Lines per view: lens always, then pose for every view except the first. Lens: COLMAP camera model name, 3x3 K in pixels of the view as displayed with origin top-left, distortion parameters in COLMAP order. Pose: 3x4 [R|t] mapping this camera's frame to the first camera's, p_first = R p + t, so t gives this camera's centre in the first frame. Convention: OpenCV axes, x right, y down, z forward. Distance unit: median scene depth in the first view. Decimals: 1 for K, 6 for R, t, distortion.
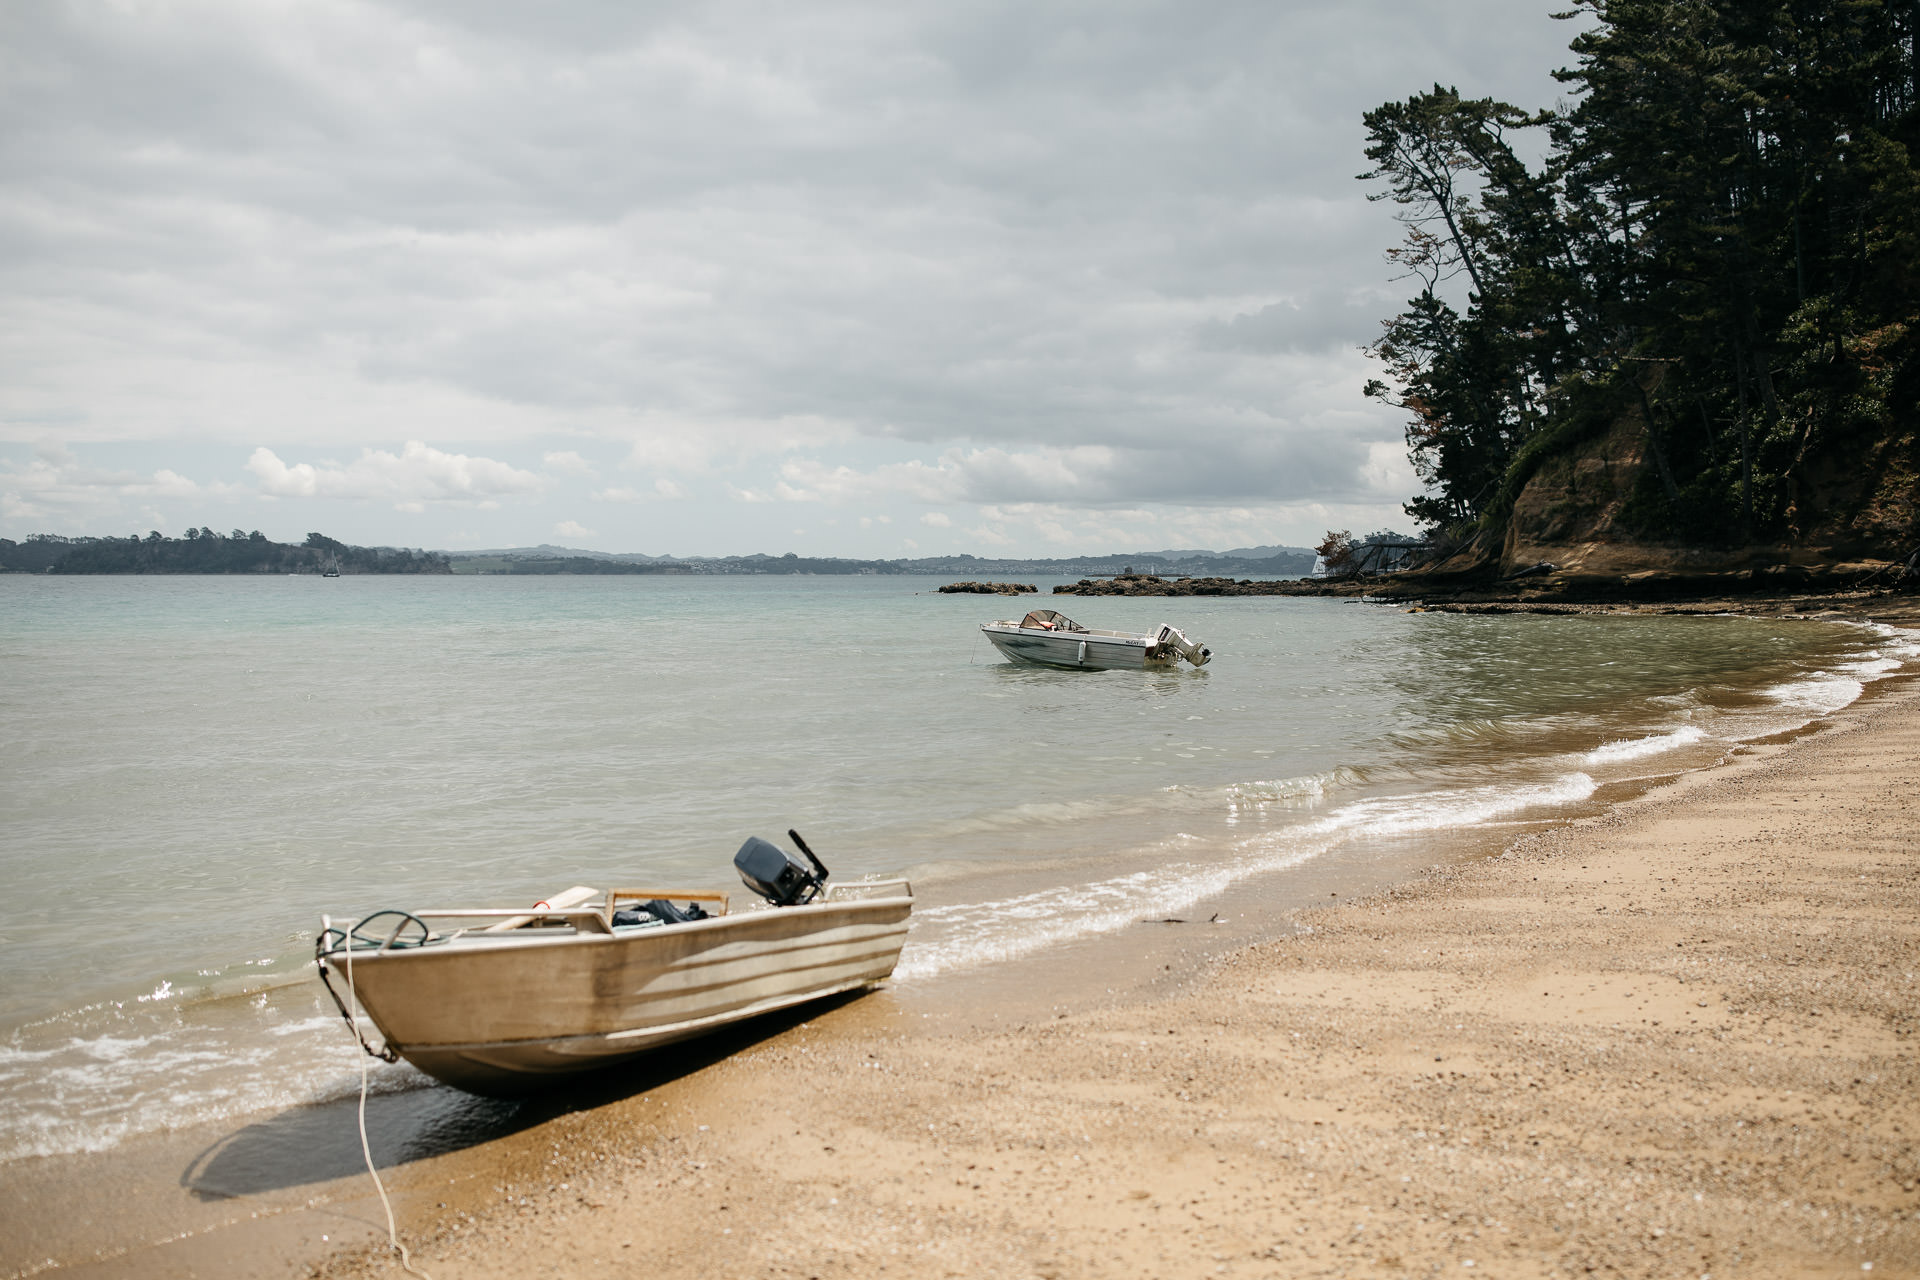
lens RADIAL K [[1917.6, 0, 960.0], [0, 1917.6, 640.0], [0, 0, 1]] dist [-0.010211, -0.004417]
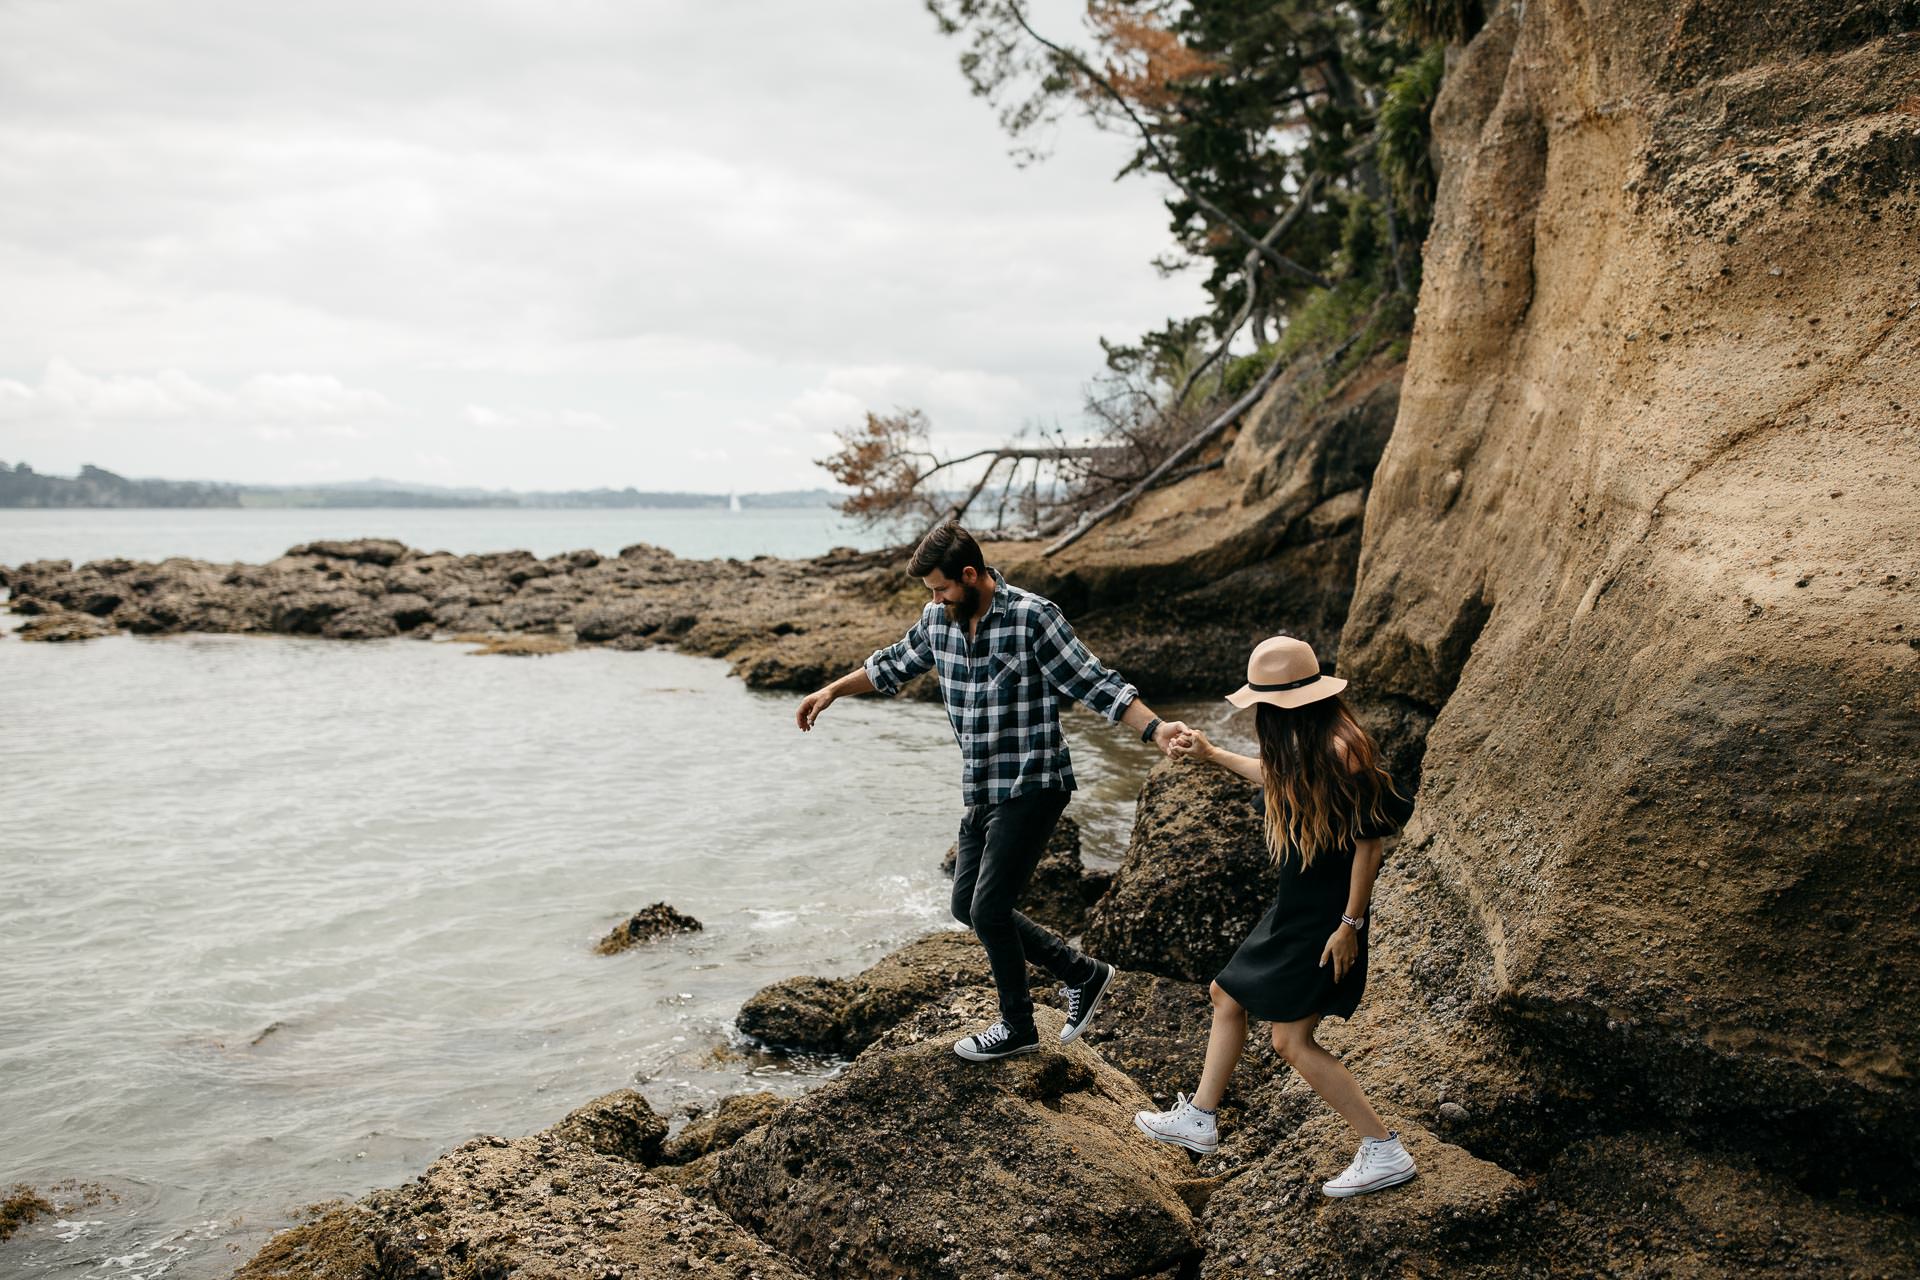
lens RADIAL K [[1917.6, 0, 960.0], [0, 1917.6, 640.0], [0, 0, 1]] dist [-0.010211, -0.004417]
pose [[0.998064, -0.005777, 0.061934, 0.226570], [0.003607, 0.999378, 0.035088, -0.034452], [-0.062098, -0.034796, 0.997463, 0.800605]]
